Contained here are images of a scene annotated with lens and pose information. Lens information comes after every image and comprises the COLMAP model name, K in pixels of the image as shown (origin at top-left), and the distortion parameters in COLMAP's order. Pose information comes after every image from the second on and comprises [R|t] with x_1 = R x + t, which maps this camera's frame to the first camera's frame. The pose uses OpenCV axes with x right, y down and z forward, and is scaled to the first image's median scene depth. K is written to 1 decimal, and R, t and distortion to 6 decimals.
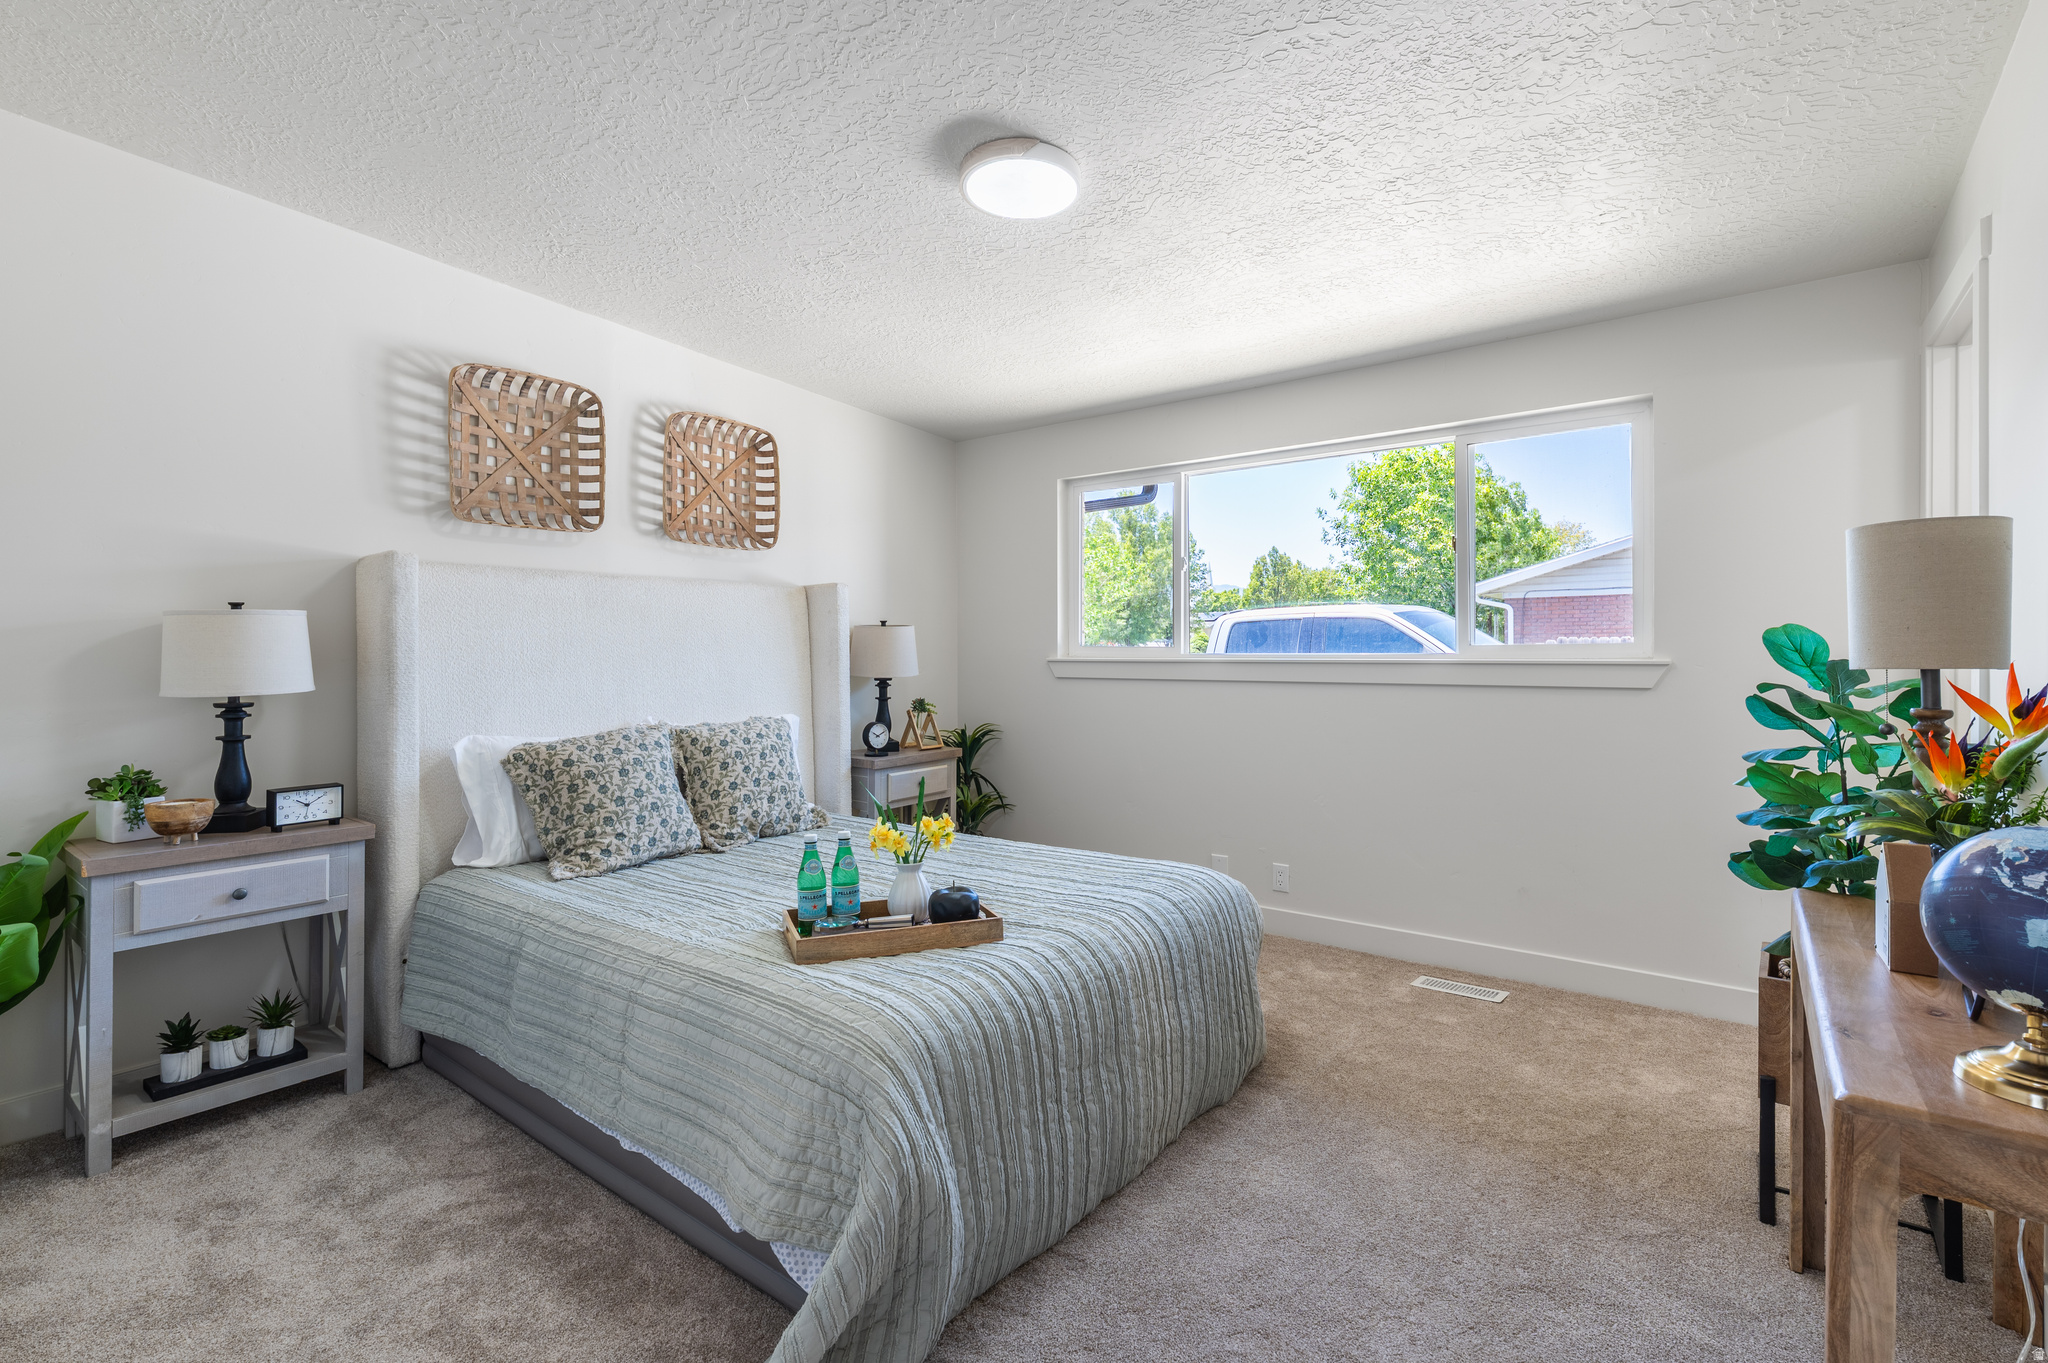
lens RADIAL K [[933.8, 0, 1014.4], [0, 933.8, 661.4], [0, 0, 1]] dist [-0.000333, 0.000145]
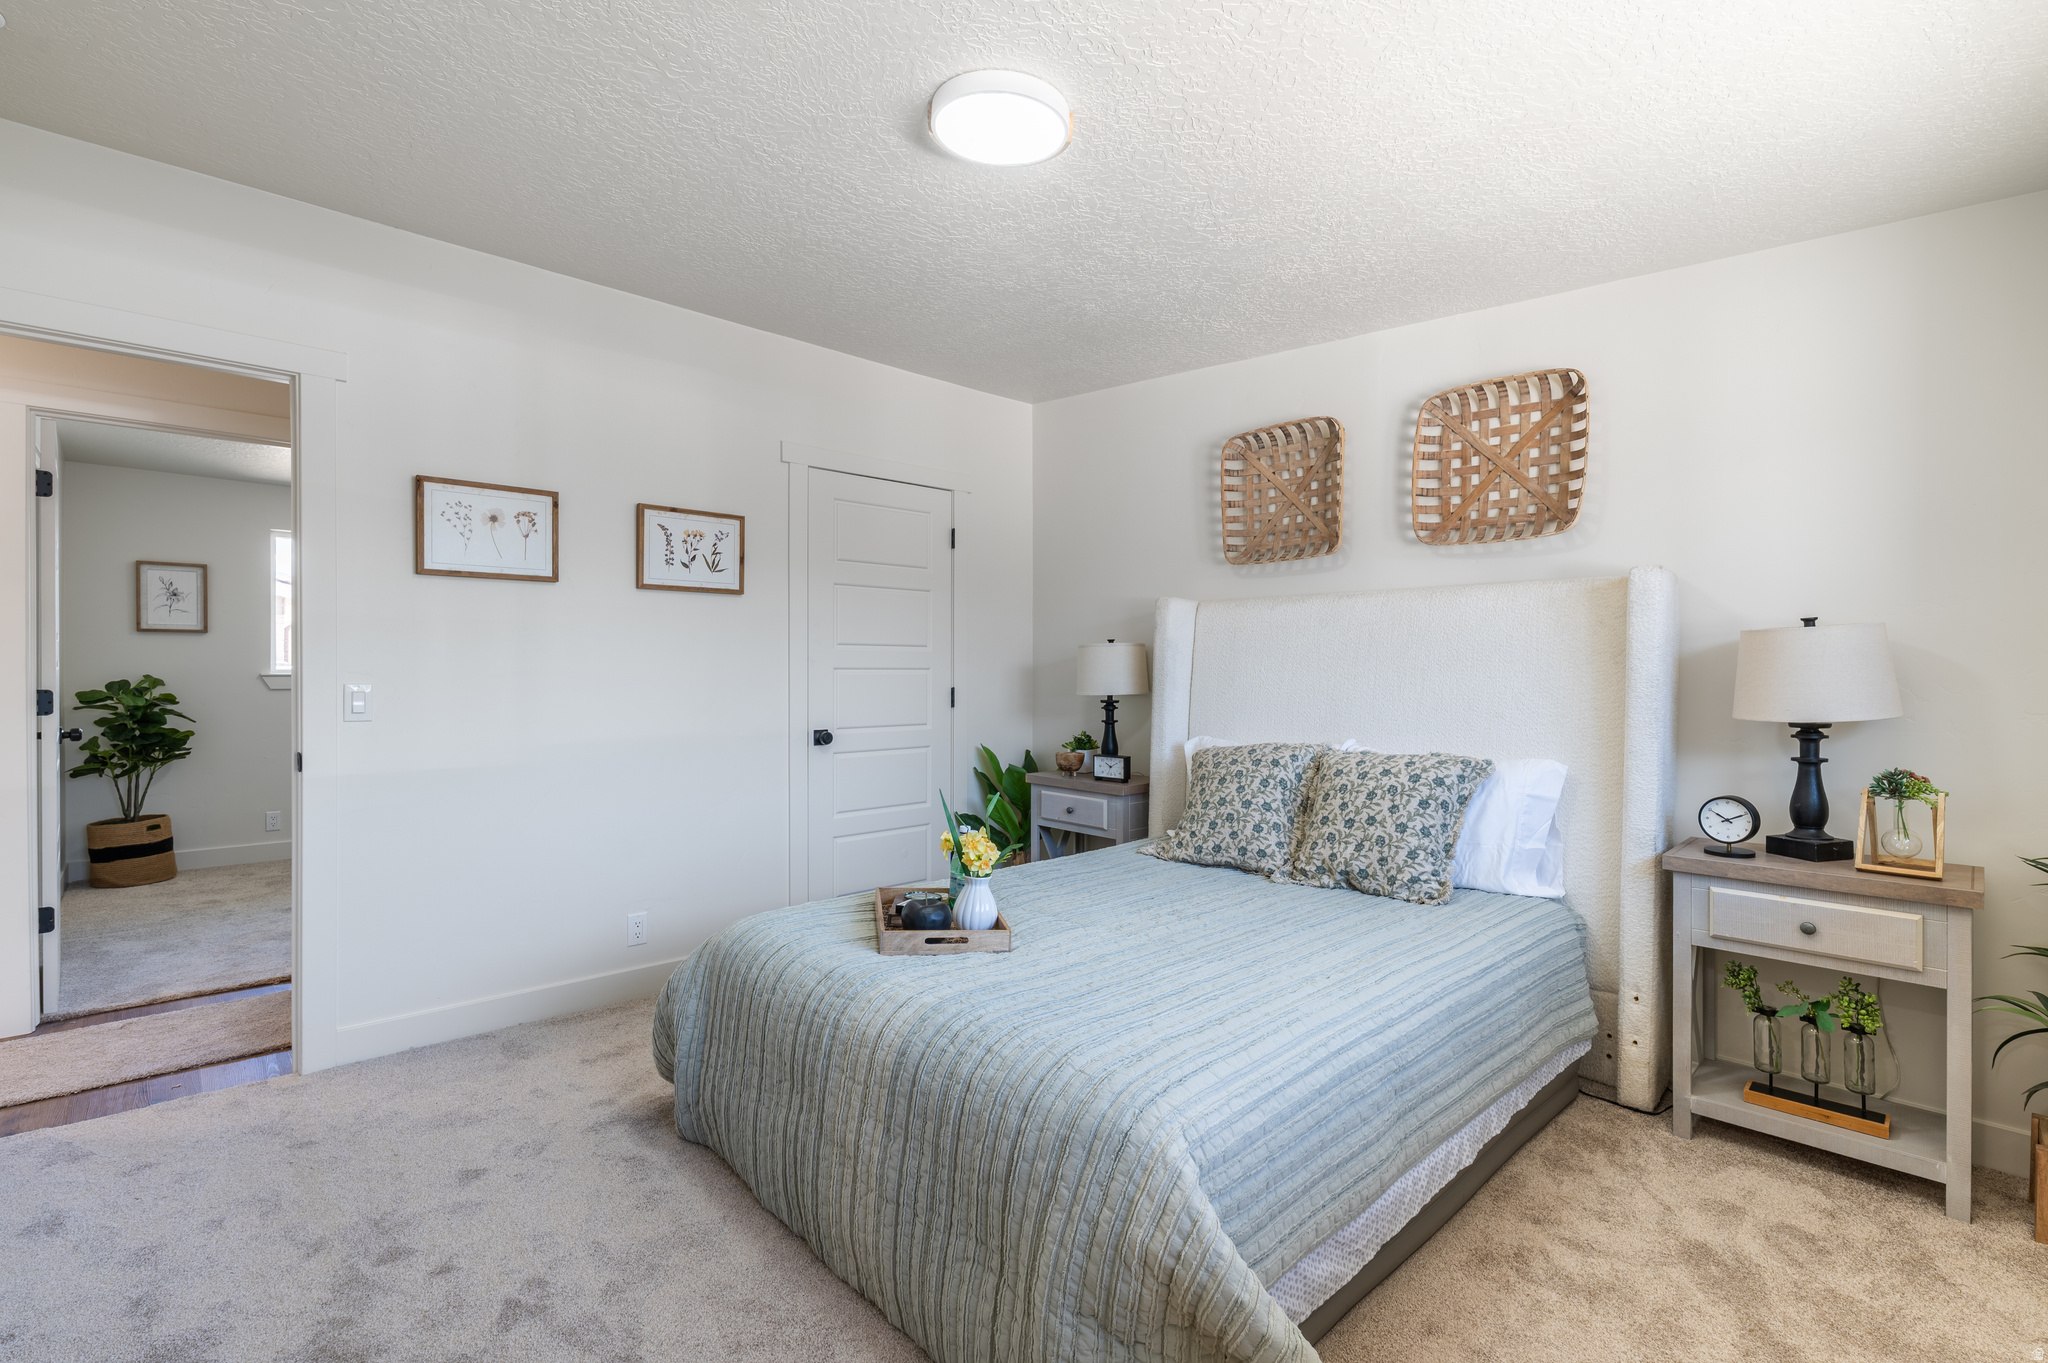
lens RADIAL K [[951.4, 0, 1024.7], [0, 951.4, 670.9], [0, 0, 1]] dist [0.024510, 0.000203]
pose [[-0.147740, 0.006408, -0.989005, 0.579007], [-0.015928, 0.999834, 0.008857, -0.012957], [0.988898, 0.017062, -0.147614, 0.753412]]
